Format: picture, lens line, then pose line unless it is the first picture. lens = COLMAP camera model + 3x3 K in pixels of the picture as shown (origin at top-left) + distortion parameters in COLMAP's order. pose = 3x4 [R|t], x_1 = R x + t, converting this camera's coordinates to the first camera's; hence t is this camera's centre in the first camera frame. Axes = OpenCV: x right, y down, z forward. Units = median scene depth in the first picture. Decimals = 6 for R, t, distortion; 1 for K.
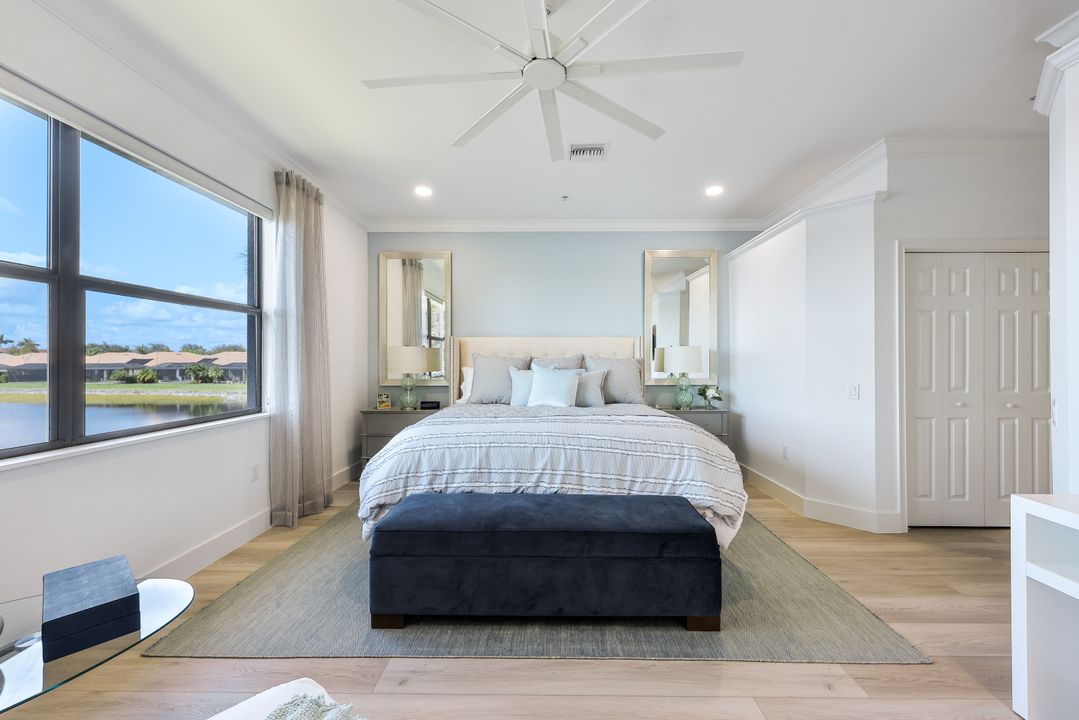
lens RADIAL K [[440.2, 0, 546.0], [0, 440.2, 358.2], [0, 0, 1]] dist [-0.000387, 0.000286]
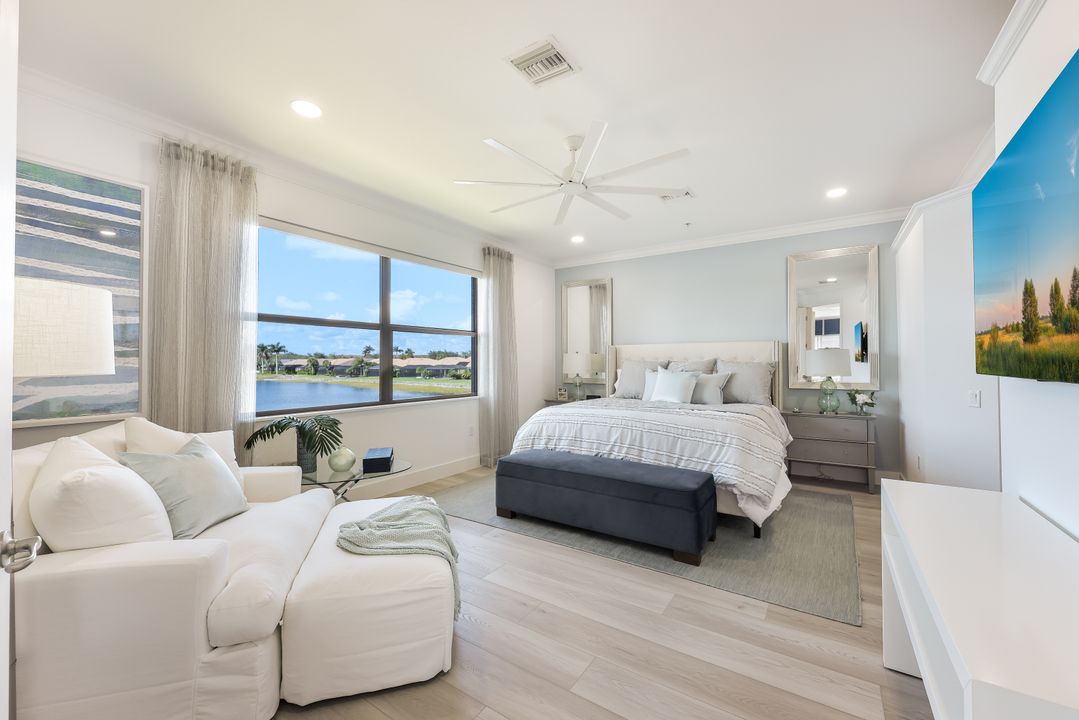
lens RADIAL K [[436.0, 0, 533.7], [0, 436.0, 356.7], [0, 0, 1]] dist [-0.001336, 0.000435]
pose [[0.831397, -0.008636, -0.555612, 0.546048], [0.003839, 0.999945, -0.009798, -0.006929], [0.555666, 0.006013, 0.831384, -0.294440]]
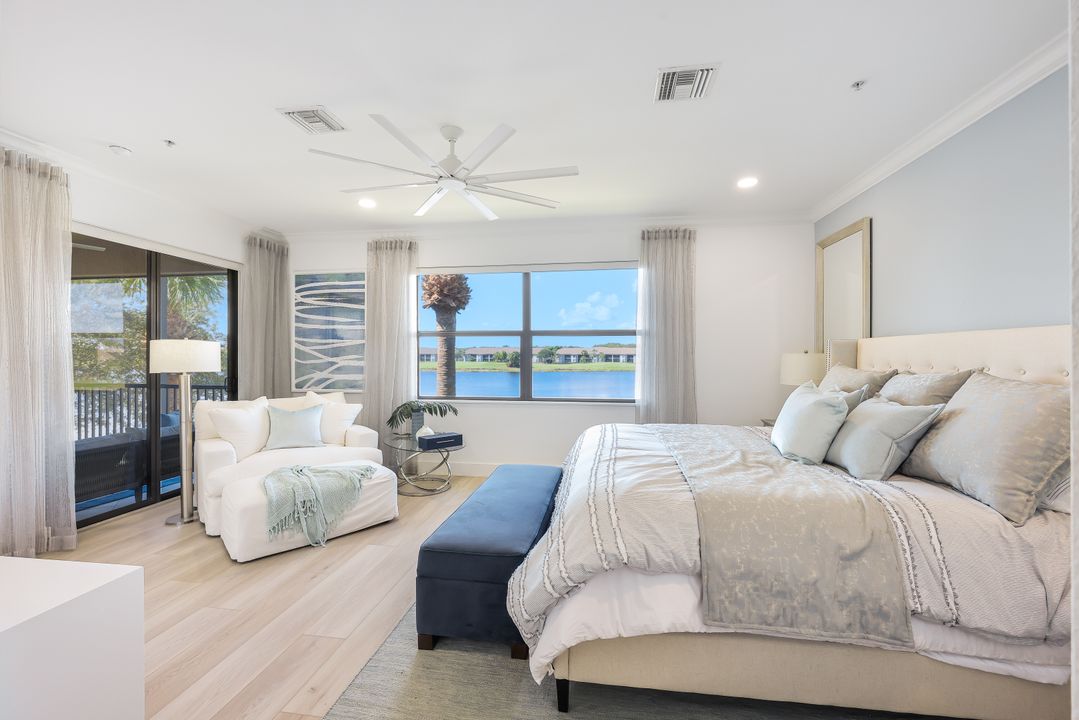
lens RADIAL K [[432.6, 0, 539.5], [0, 432.6, 360.0], [0, 0, 1]] dist [-0.002934, 0.000447]
pose [[-0.135154, 0.011533, -0.990757, 1.013891], [0.004831, 0.999928, 0.010981, -0.042190], [0.990813, -0.003302, -0.135200, 1.070645]]
